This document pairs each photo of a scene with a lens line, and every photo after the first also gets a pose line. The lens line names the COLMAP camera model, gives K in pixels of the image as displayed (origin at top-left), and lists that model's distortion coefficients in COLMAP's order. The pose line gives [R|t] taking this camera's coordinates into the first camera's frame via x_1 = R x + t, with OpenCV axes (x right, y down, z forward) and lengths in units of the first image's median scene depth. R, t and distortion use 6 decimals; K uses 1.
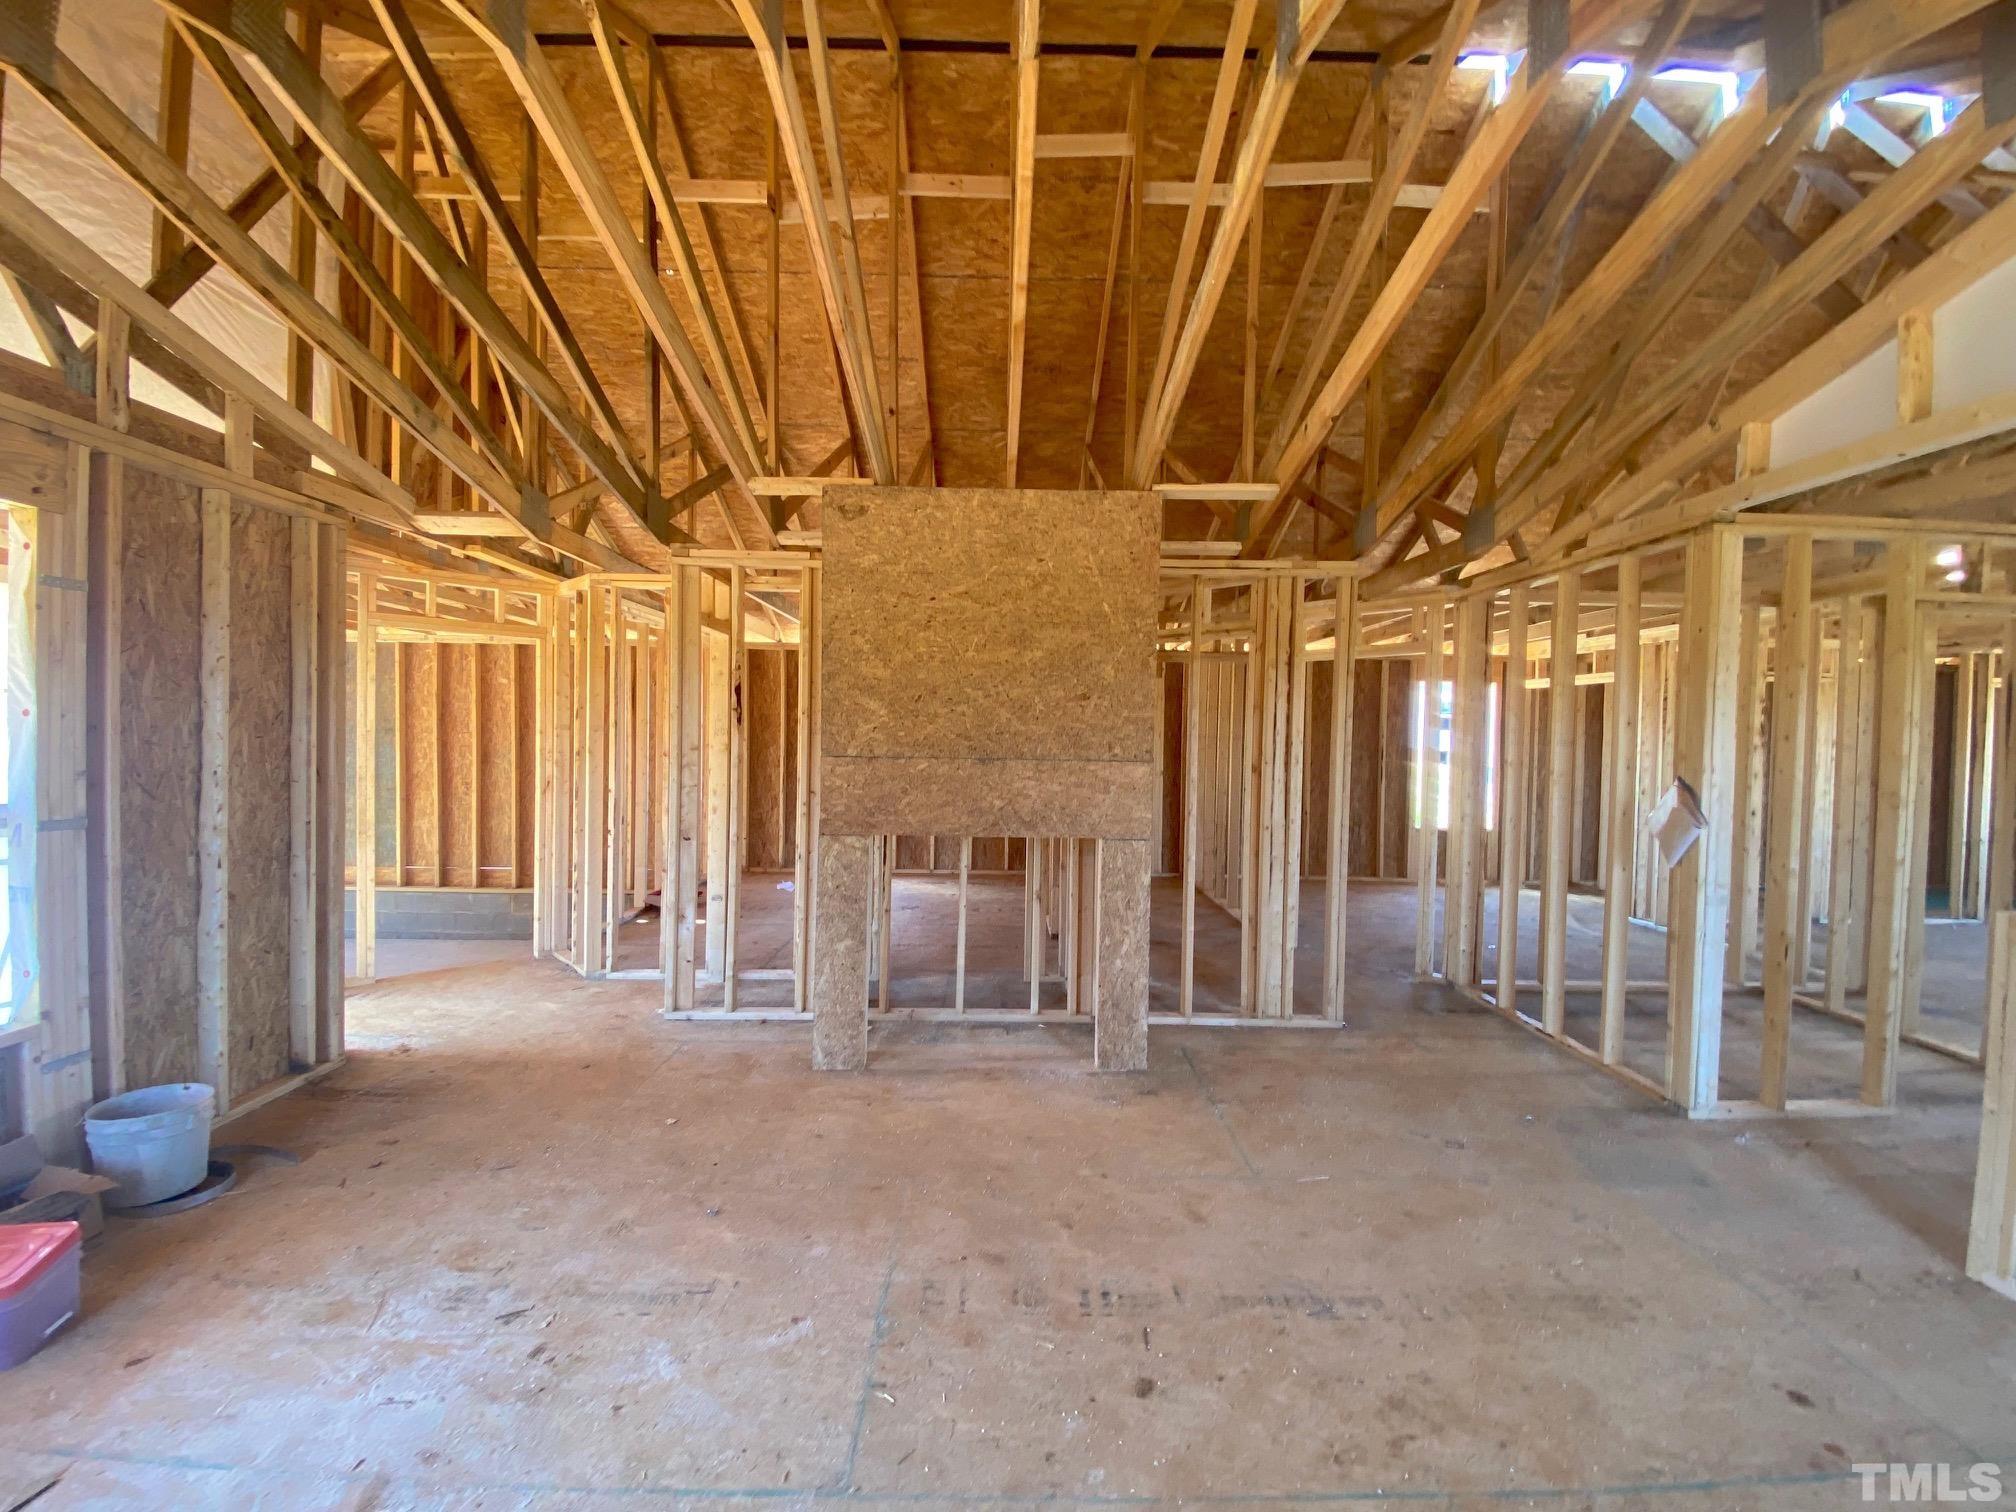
lens RADIAL K [[831.4, 0, 1013.7], [0, 831.4, 748.2], [0, 0, 1]] dist [-0.011326, -0.000593]
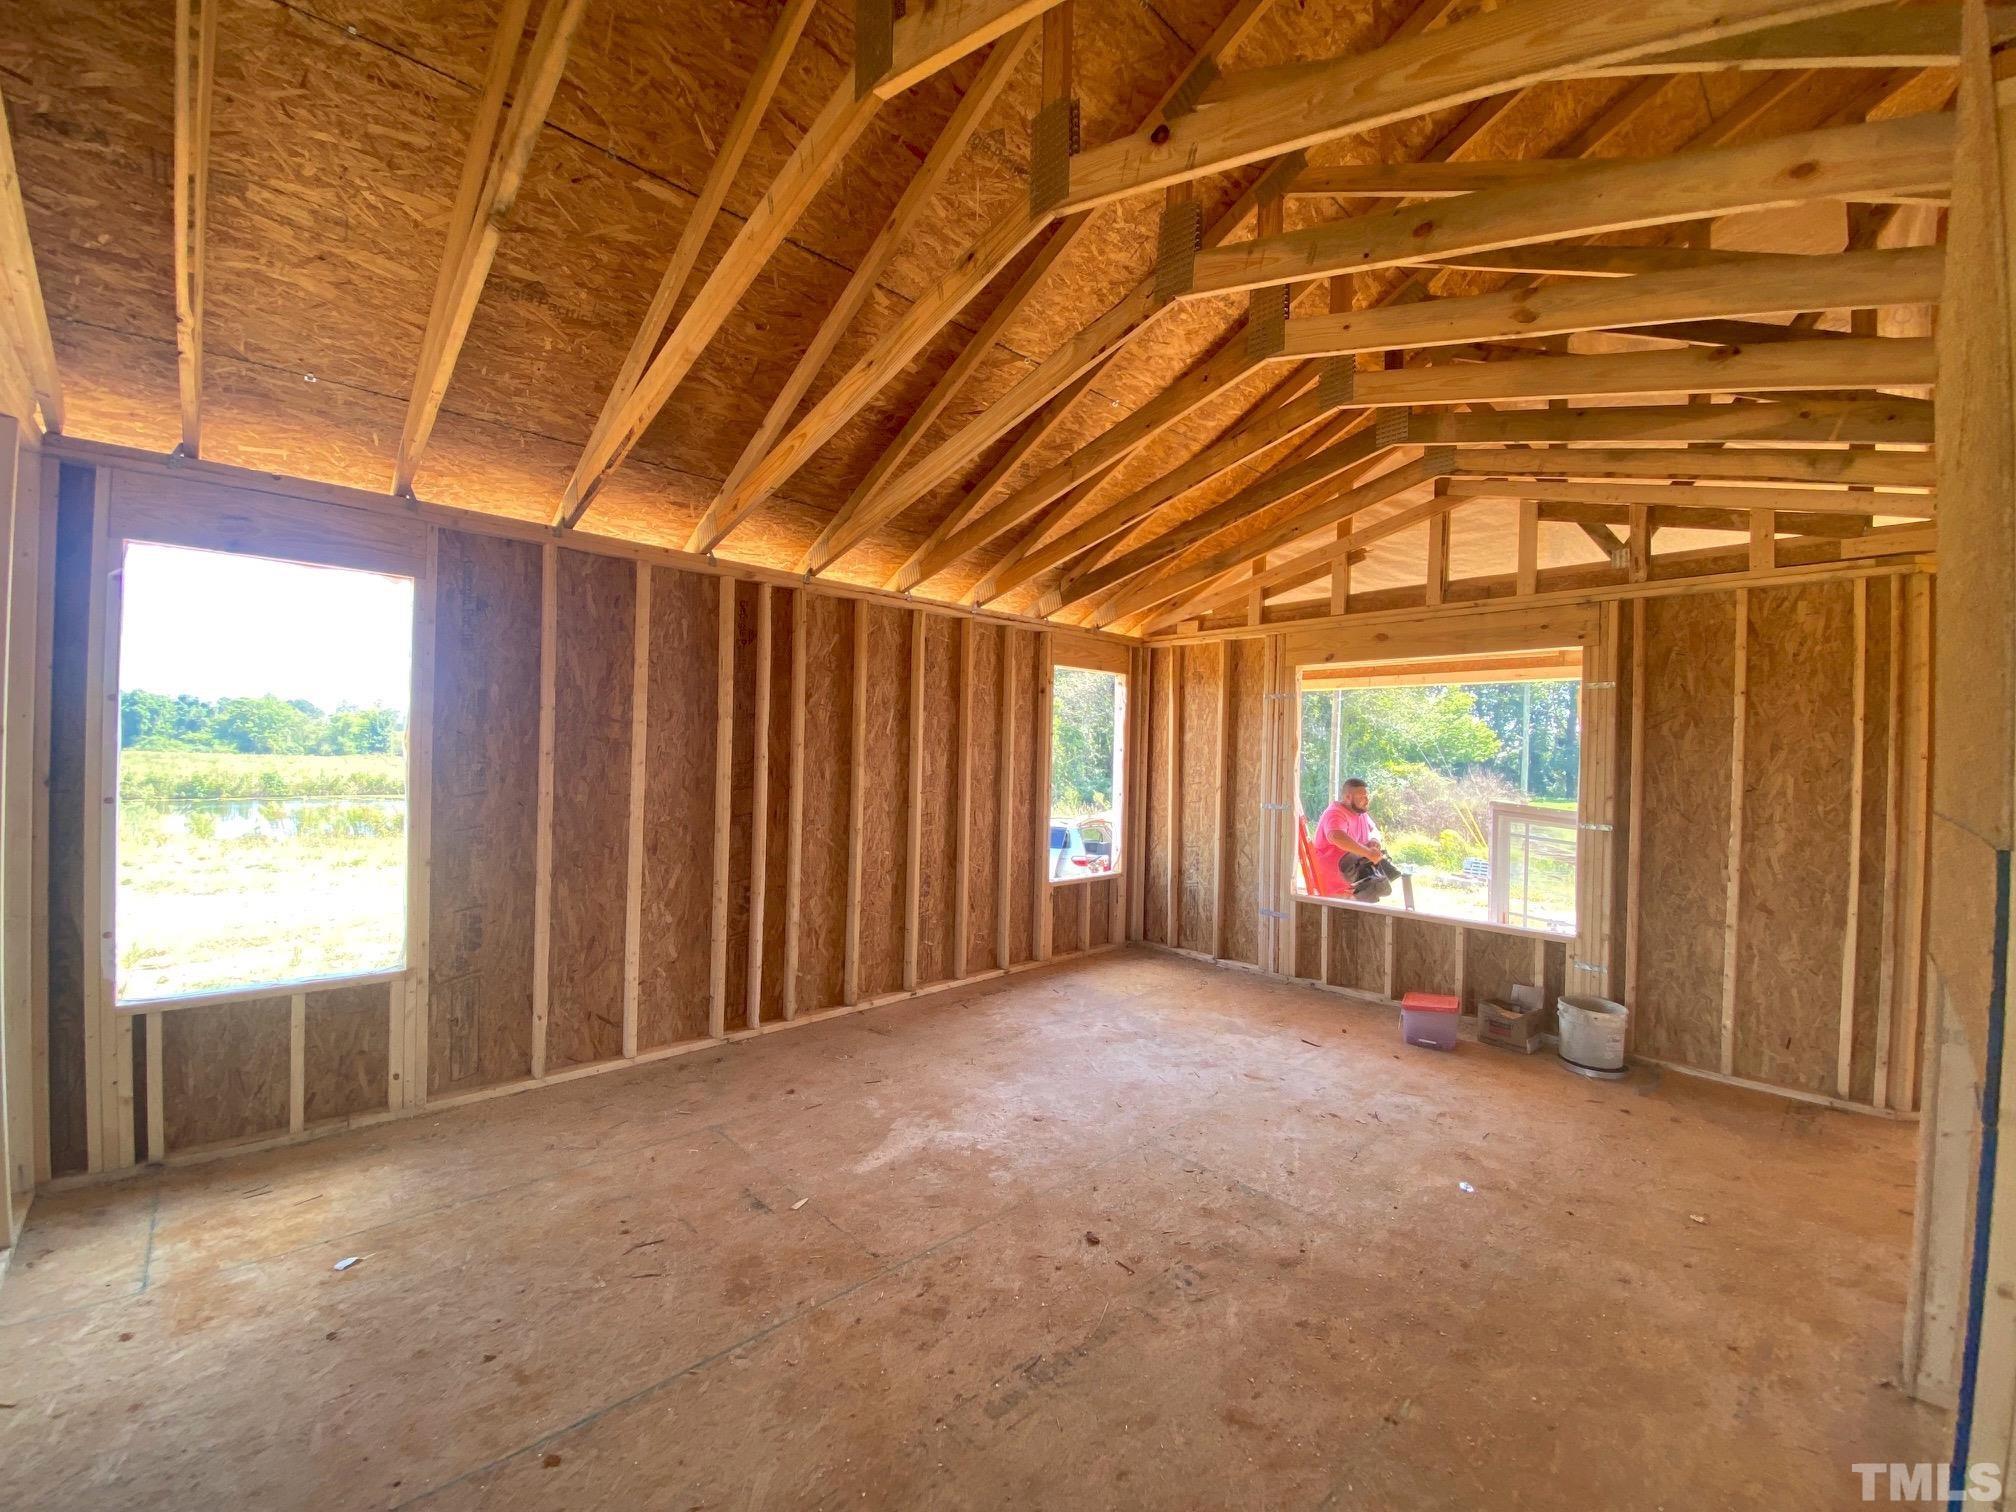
lens RADIAL K [[831.4, 0, 1010.2], [0, 831.4, 765.5], [0, 0, 1]] dist [-0.011326, -0.000593]
pose [[-0.732128, -0.029166, -0.680542, 0.815895], [-0.050611, 0.998651, 0.011648, 0.007739], [0.679284, 0.042970, -0.732616, 1.277772]]
